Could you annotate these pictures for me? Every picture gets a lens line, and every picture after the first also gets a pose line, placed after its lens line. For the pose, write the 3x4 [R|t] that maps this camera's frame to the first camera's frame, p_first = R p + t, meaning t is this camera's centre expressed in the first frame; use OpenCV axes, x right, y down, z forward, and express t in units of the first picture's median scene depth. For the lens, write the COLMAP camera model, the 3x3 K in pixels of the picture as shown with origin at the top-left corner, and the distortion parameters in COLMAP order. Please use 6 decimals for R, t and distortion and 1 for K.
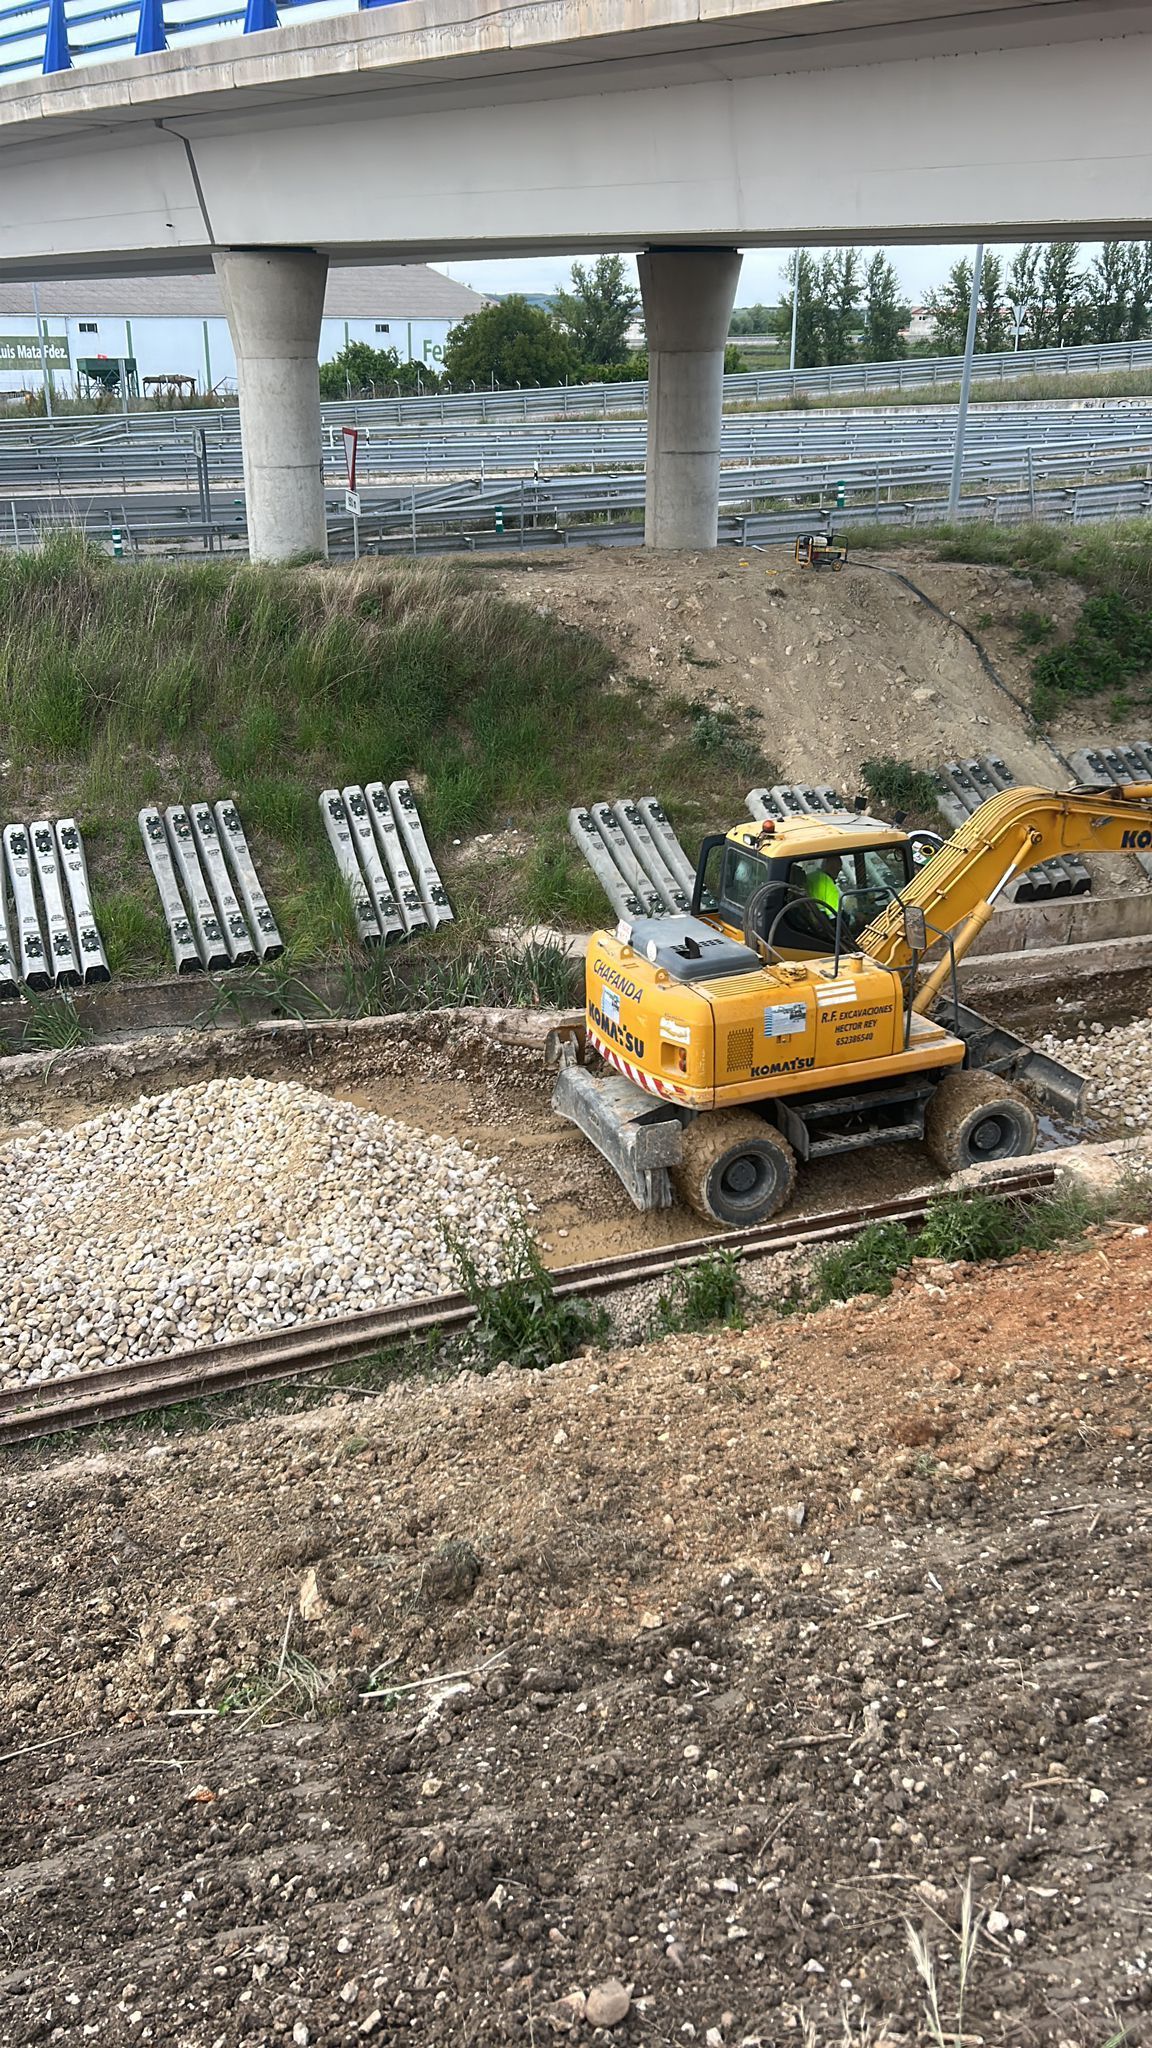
lens RADIAL K [[1518.8, 0, 576.0], [0, 1518.8, 1024.0], [0, 0, 1]] dist [0.010357, -0.005436]
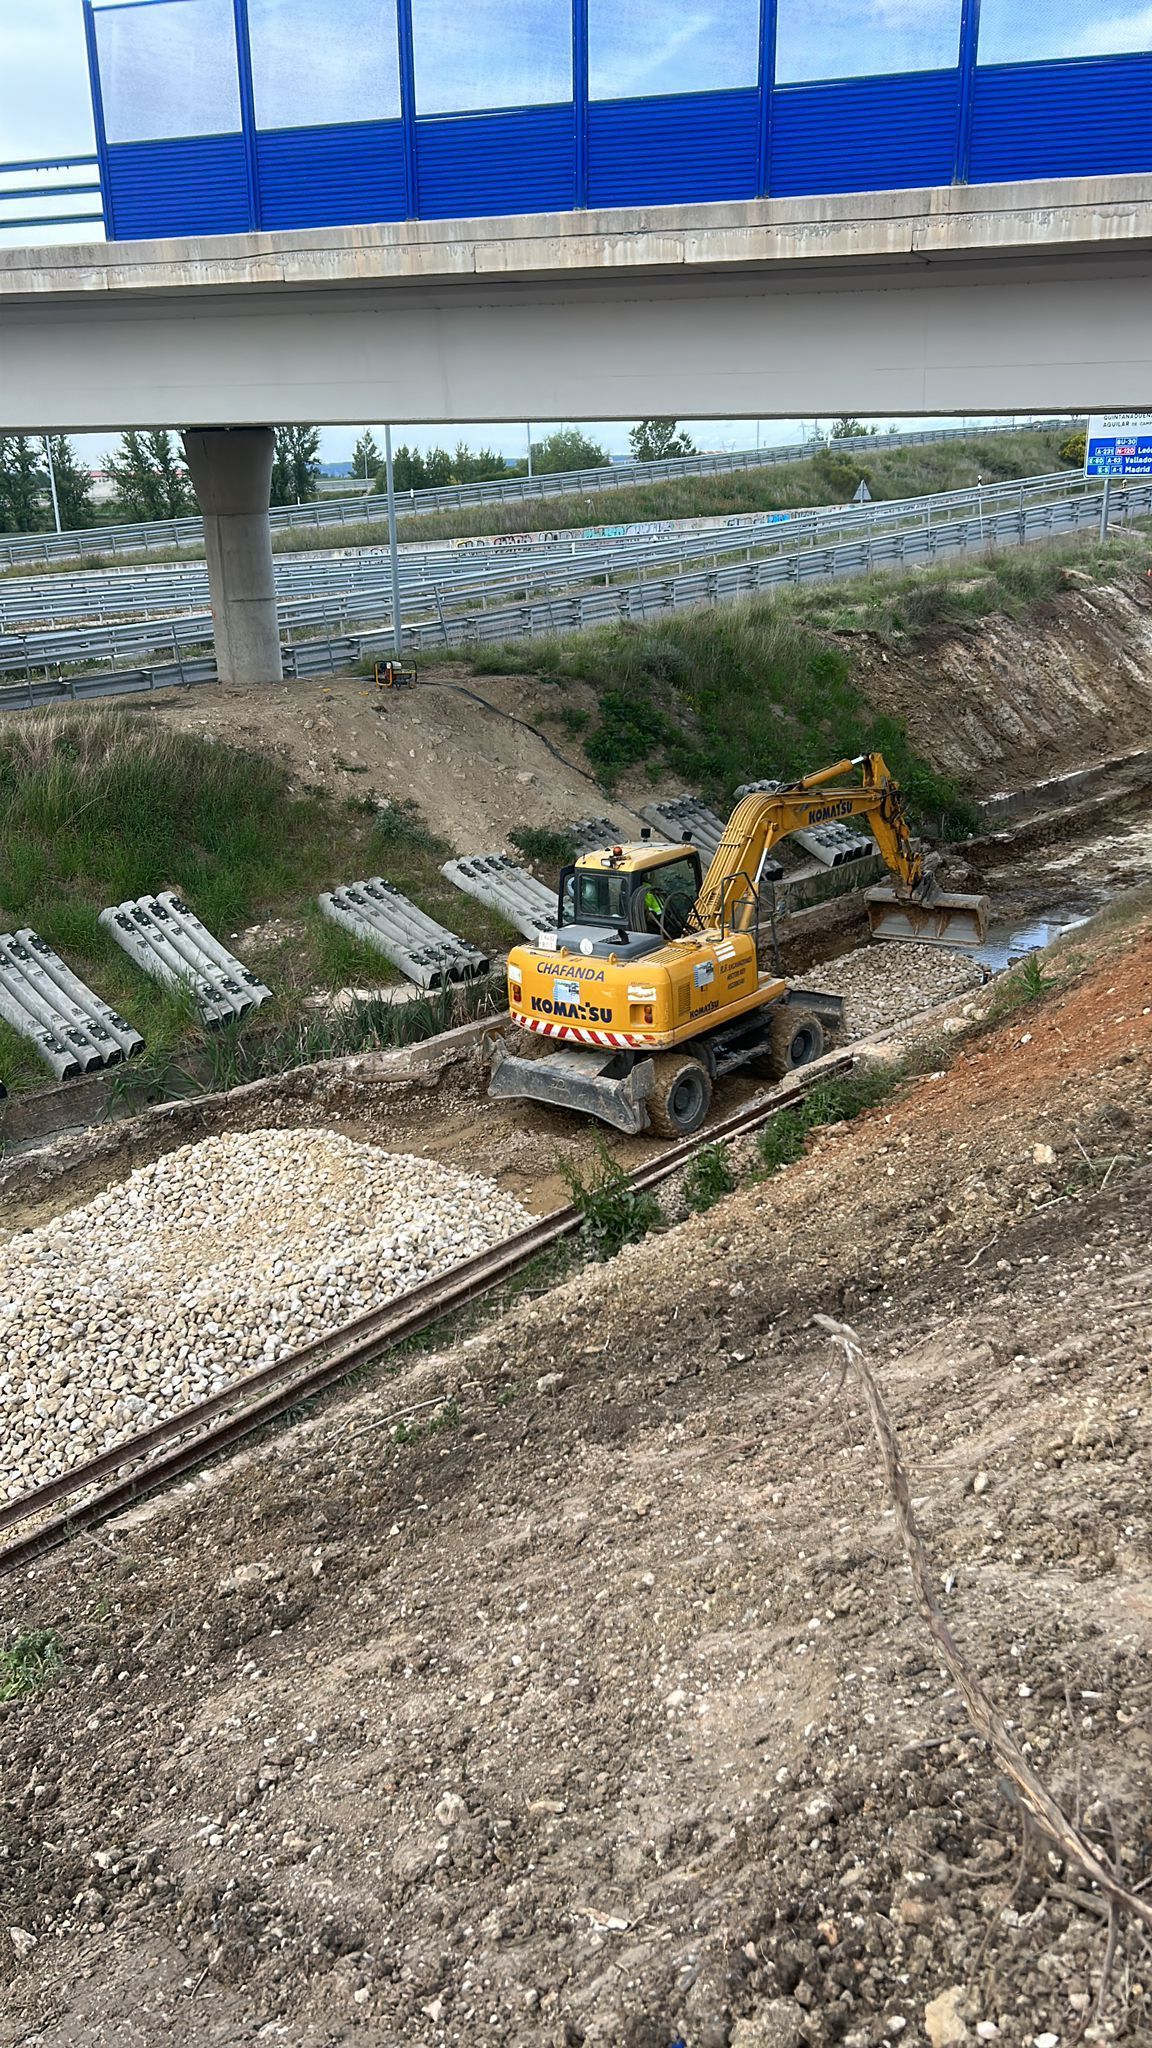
lens RADIAL K [[1510.9, 0, 576.0], [0, 1510.9, 1024.0], [0, 0, 1]] dist [0.078260, -0.134198]
pose [[0.882145, -0.177665, 0.436183, -0.395218], [0.216805, 0.975345, -0.041194, 0.050458], [-0.418110, 0.130906, 0.898915, -0.125872]]
